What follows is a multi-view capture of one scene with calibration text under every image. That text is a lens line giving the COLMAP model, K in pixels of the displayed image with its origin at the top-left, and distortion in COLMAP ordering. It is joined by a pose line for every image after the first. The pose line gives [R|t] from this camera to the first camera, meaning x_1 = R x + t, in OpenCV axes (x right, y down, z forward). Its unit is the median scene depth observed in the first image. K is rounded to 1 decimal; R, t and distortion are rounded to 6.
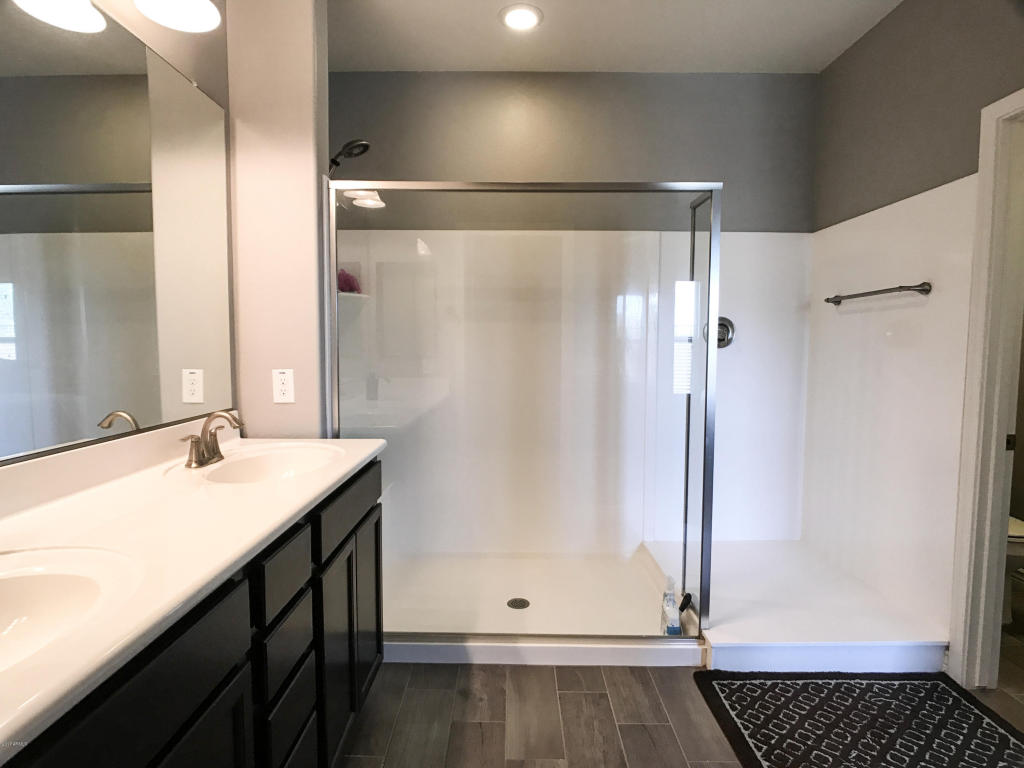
lens RADIAL K [[557.7, 0, 513.0], [0, 557.7, 386.5], [0, 0, 1]] dist [-0.001870, 0.000604]
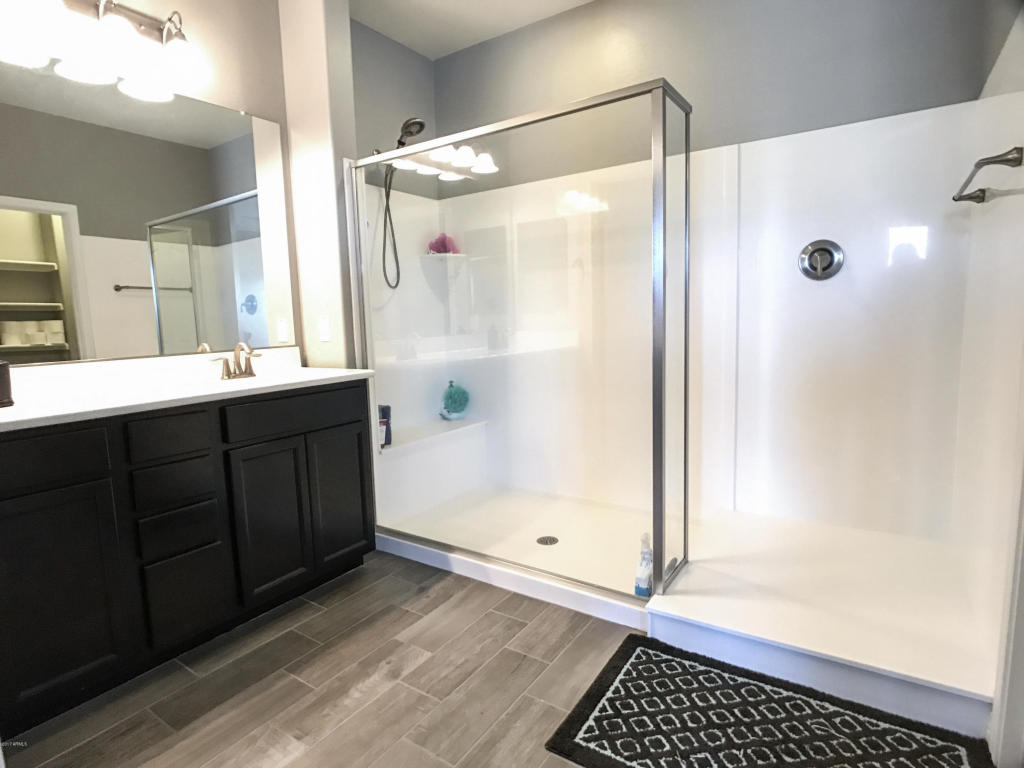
lens RADIAL K [[557.7, 0, 510.6], [0, 557.7, 383.6], [0, 0, 1]] dist [-0.001870, 0.000604]
pose [[0.826337, 0.035050, -0.562084, 0.666268], [-0.005122, 0.998488, 0.054733, 0.053259], [0.563152, -0.042349, 0.825267, 0.150882]]
